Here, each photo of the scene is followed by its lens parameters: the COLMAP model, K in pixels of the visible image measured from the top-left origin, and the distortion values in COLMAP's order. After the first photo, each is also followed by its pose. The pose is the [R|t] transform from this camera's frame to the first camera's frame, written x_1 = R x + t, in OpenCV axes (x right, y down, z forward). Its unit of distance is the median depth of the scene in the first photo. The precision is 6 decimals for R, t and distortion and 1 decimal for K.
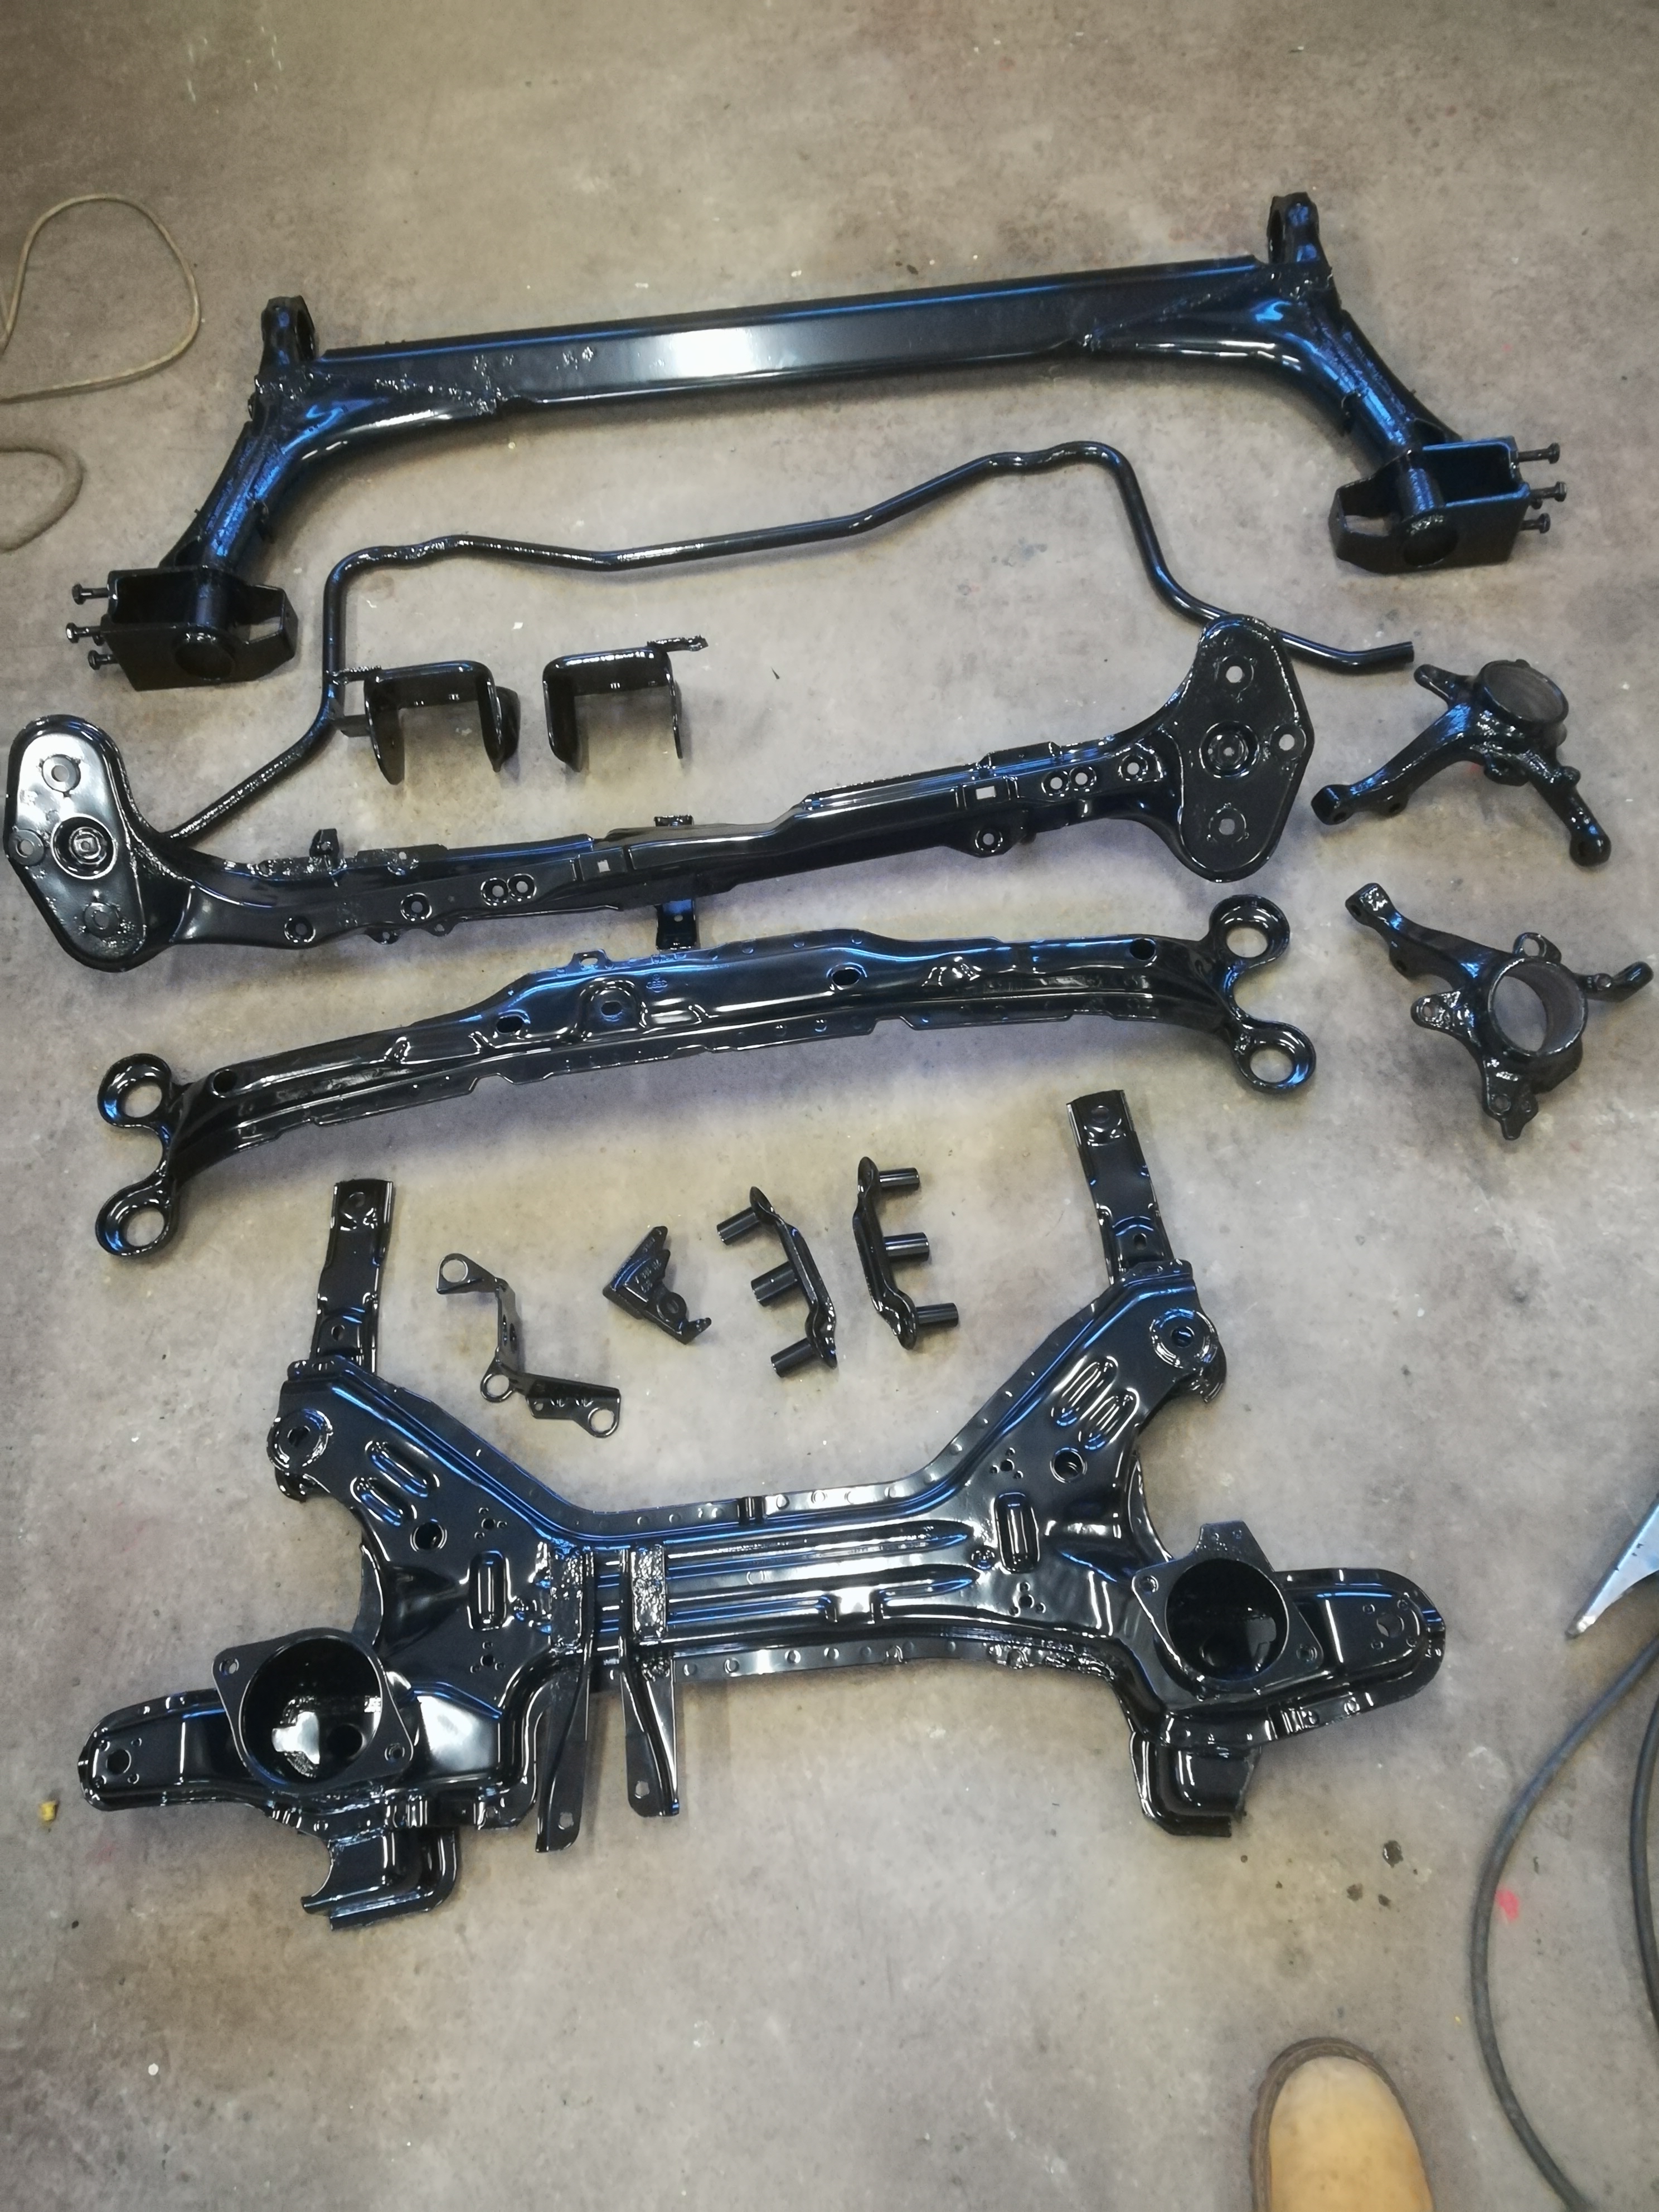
lens RADIAL K [[1637.0, 0, 817.4], [0, 1637.0, 1061.7], [0, 0, 1]] dist [0.007633, -0.111562]
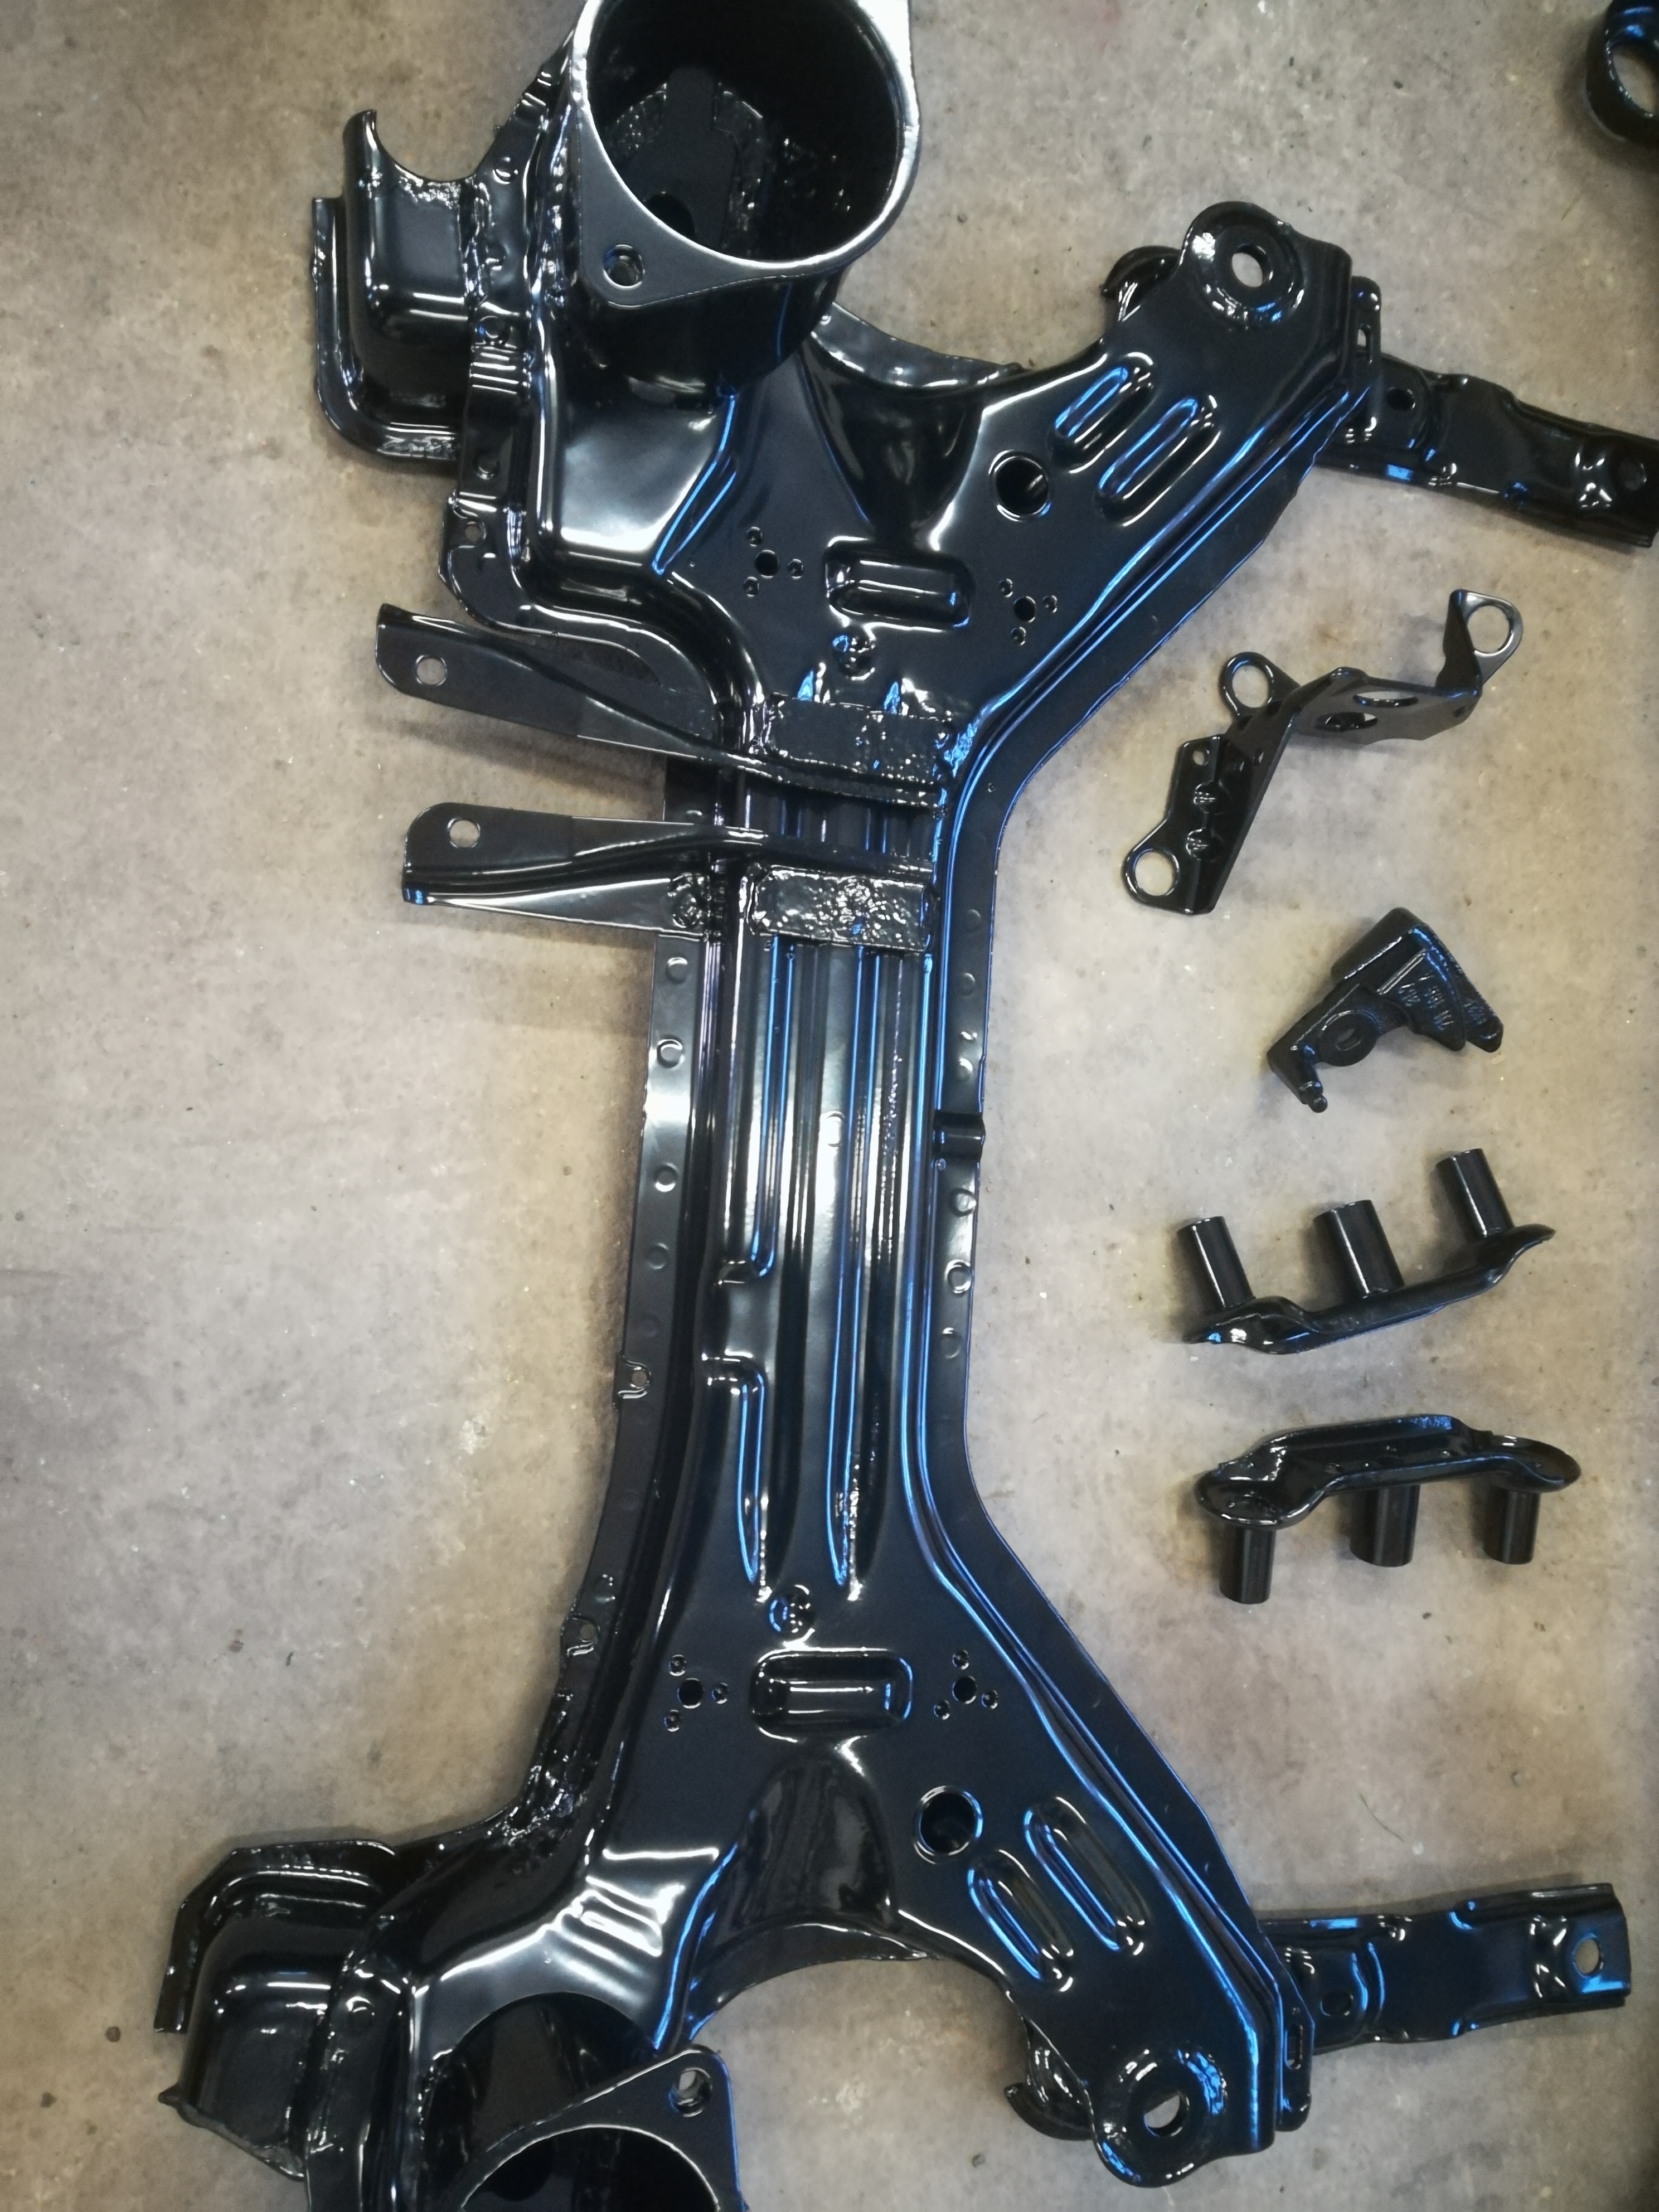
lens RADIAL K [[1637.0, 0, 817.4], [0, 1637.0, 1061.7], [0, 0, 1]] dist [0.007633, -0.111562]
pose [[-0.170186, 0.984290, -0.047020, -0.033062], [-0.957699, -0.153974, 0.243113, 0.199012], [0.232054, 0.086406, 0.968858, 0.513378]]
